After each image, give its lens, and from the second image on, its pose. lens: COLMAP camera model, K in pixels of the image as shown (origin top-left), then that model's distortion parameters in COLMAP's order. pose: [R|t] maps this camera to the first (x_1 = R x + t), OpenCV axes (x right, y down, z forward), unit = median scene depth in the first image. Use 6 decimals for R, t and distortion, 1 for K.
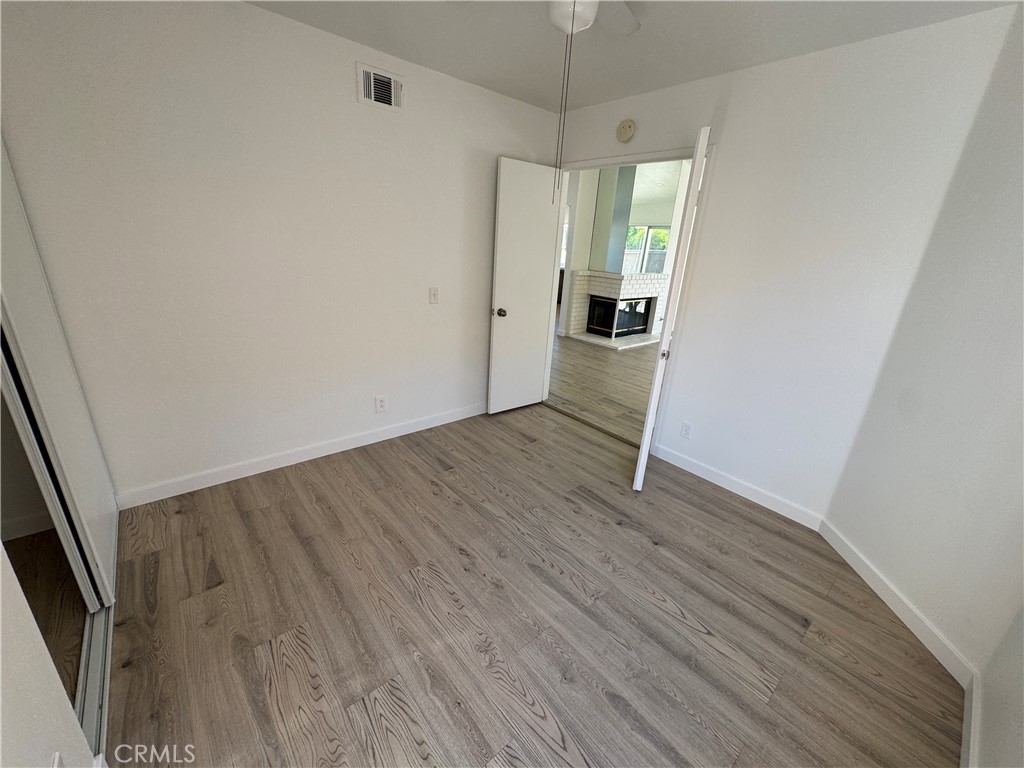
lens RADIAL K [[407.9, 0, 516.3], [0, 407.9, 380.0], [0, 0, 1]] dist [-0.004166, 0.000659]
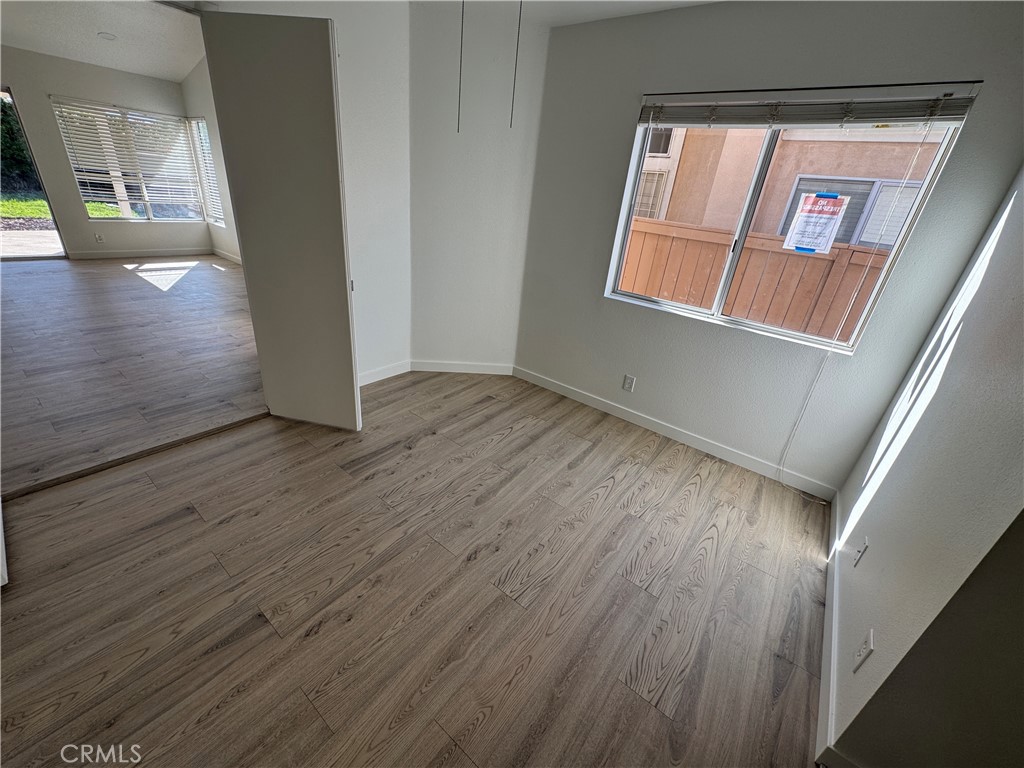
lens RADIAL K [[407.9, 0, 506.9], [0, 407.9, 384.3], [0, 0, 1]] dist [-0.004166, 0.000659]
pose [[-0.178242, -0.489592, 0.853539, -0.675606], [0.212811, 0.827719, 0.519223, -0.310727], [-0.960698, 0.274190, -0.043344, 0.819741]]
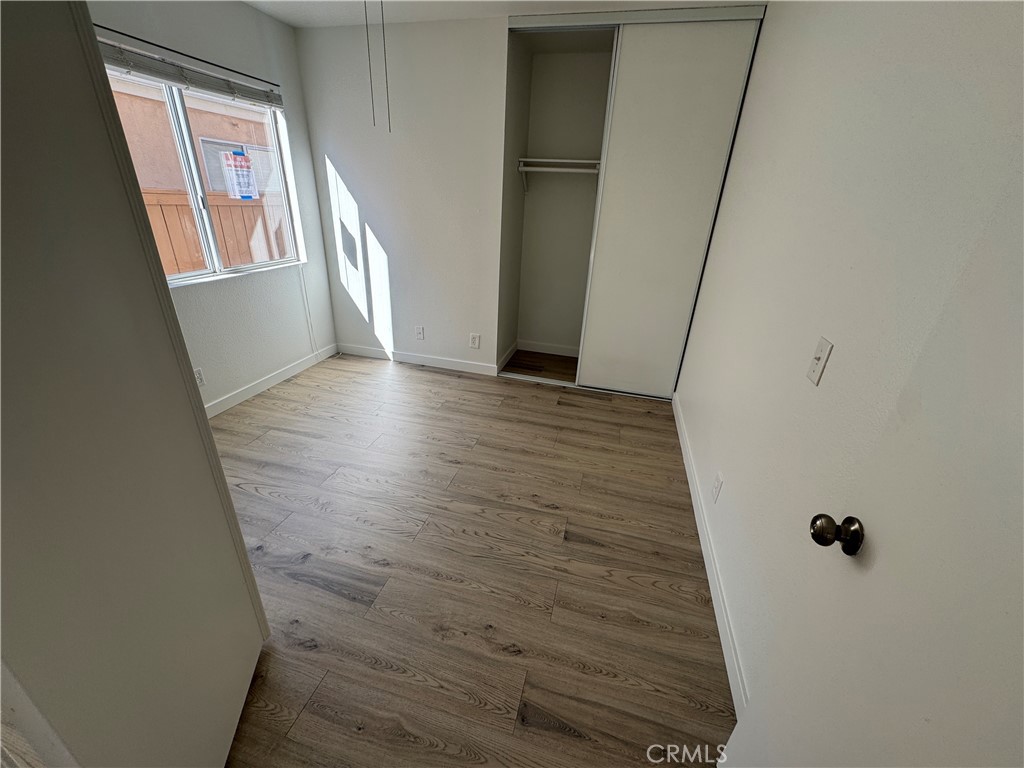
lens RADIAL K [[407.9, 0, 514.0], [0, 407.9, 387.8], [0, 0, 1]] dist [-0.004166, 0.000659]
pose [[-0.822312, 0.145299, -0.550175, 0.331199], [-0.275509, 0.744311, 0.608355, -0.477570], [0.497894, 0.651836, -0.572024, 1.536747]]
